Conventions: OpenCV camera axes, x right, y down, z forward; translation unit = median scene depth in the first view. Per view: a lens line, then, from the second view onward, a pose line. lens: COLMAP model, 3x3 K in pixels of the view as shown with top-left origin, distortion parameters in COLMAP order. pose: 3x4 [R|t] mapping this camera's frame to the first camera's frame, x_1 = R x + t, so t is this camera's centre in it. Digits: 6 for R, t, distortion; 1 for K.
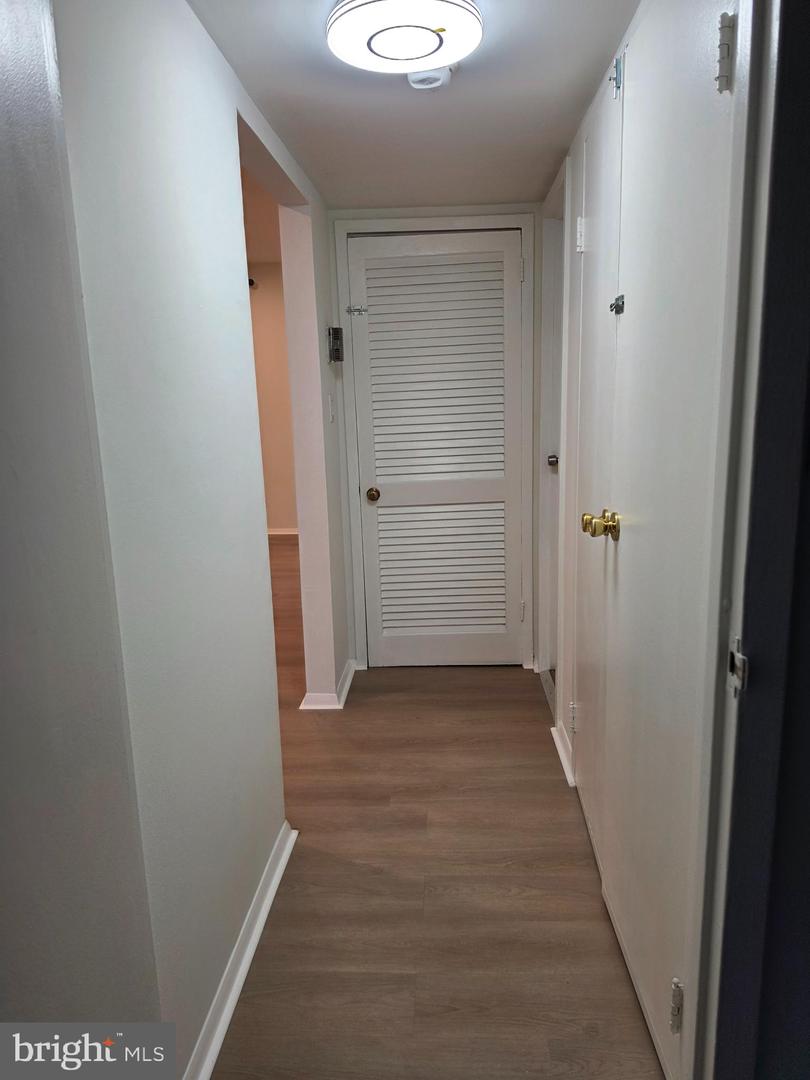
lens RADIAL K [[762.5, 0, 407.1], [0, 762.5, 550.7], [0, 0, 1]] dist [0.056838, -0.059932]
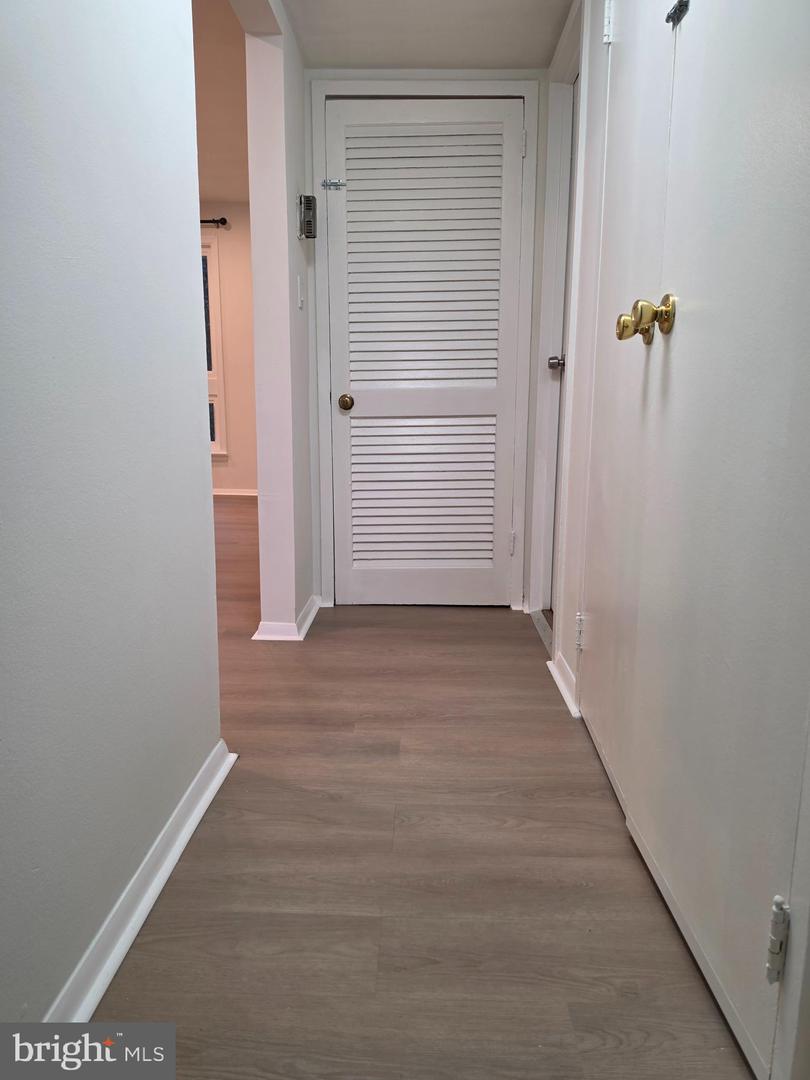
lens RADIAL K [[762.5, 0, 398.5], [0, 762.5, 535.5], [0, 0, 1]] dist [0.056838, -0.059932]
pose [[0.999303, 0.029811, 0.022459, 0.000325], [-0.029080, 0.999059, -0.032180, 0.138773], [-0.023398, 0.031505, 0.999230, 0.170437]]
